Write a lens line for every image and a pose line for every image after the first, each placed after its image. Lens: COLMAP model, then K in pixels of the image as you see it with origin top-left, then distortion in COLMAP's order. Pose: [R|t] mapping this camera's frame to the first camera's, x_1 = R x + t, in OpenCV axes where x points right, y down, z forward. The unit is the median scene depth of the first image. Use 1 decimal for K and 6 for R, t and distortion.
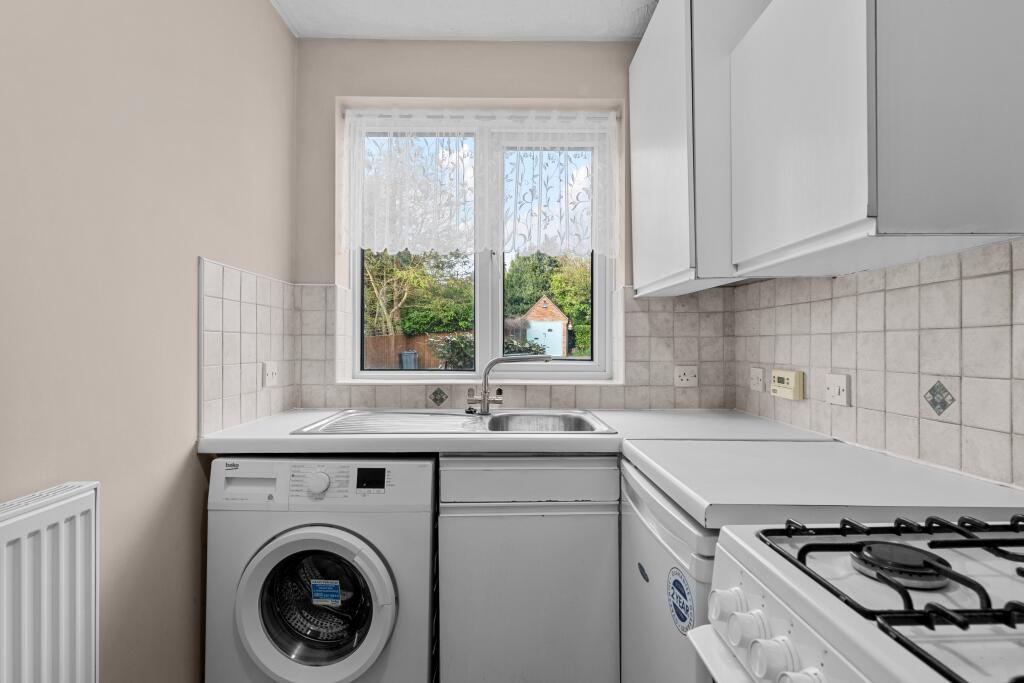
lens RADIAL K [[503.9, 0, 507.7], [0, 503.9, 343.5], [0, 0, 1]] dist [0.001500, 0.000741]
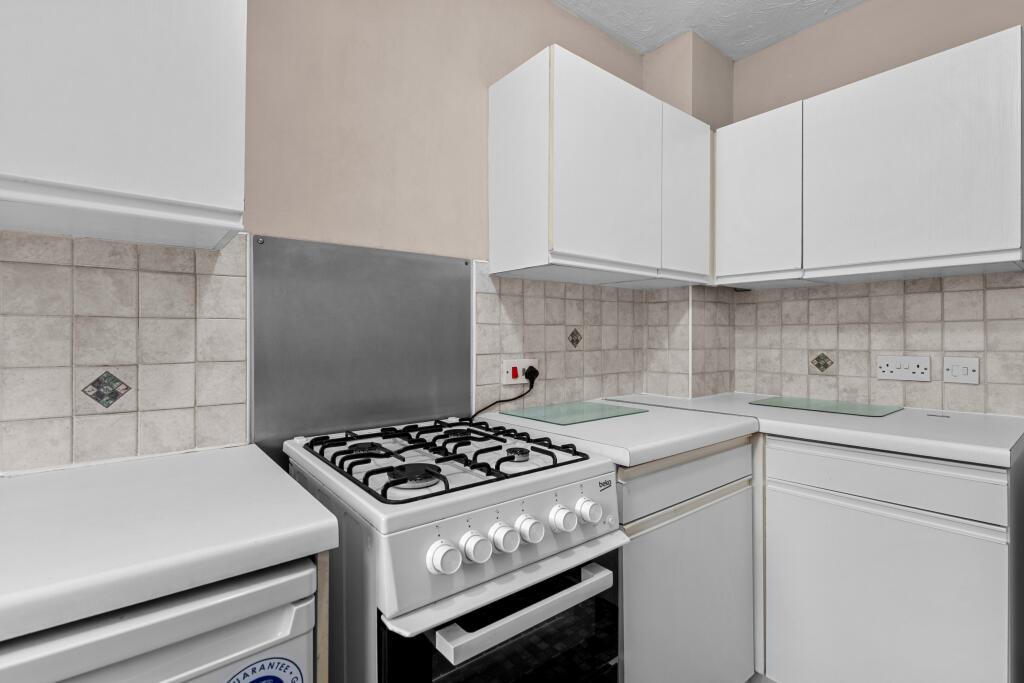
lens RADIAL K [[454.8, 0, 509.4], [0, 454.8, 340.5], [0, 0, 1]] dist [-0.009019, -0.000356]
pose [[-0.608125, 0.002196, 0.793838, -0.217759], [-0.001577, 0.999991, -0.003975, 0.013320], [-0.793839, -0.003669, -0.608116, 0.695265]]
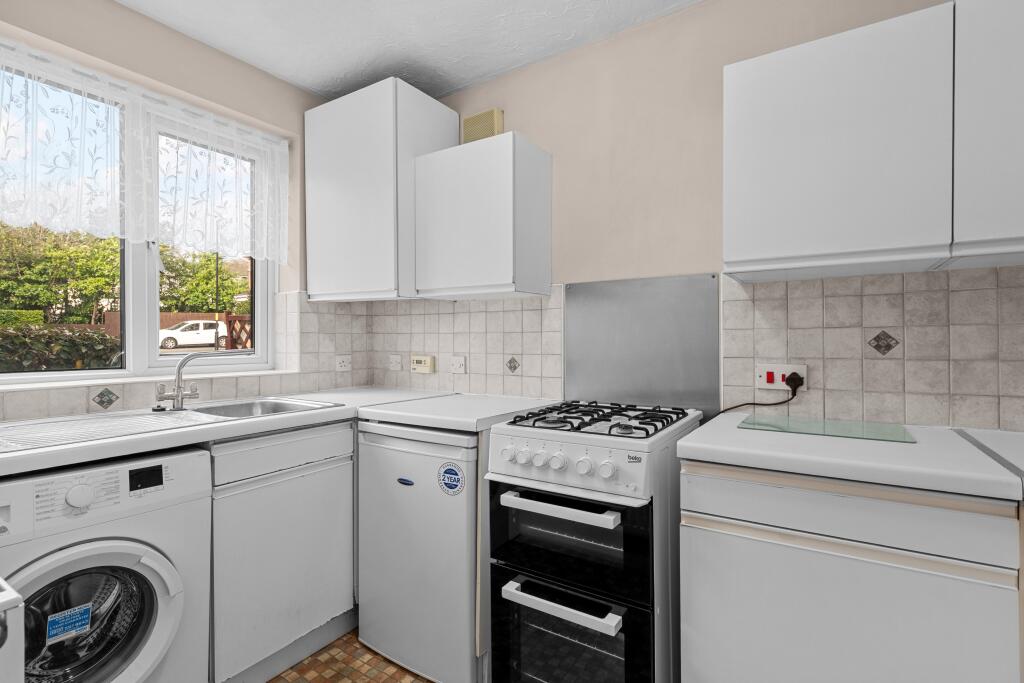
lens RADIAL K [[494.9, 0, 519.7], [0, 494.9, 341.3], [0, 0, 1]] dist [0.003426, -0.000676]
pose [[0.545379, -0.006048, 0.838168, -0.675978], [-0.003900, 0.999945, 0.009753, -0.009559], [-0.838181, -0.008588, 0.545325, -0.128983]]
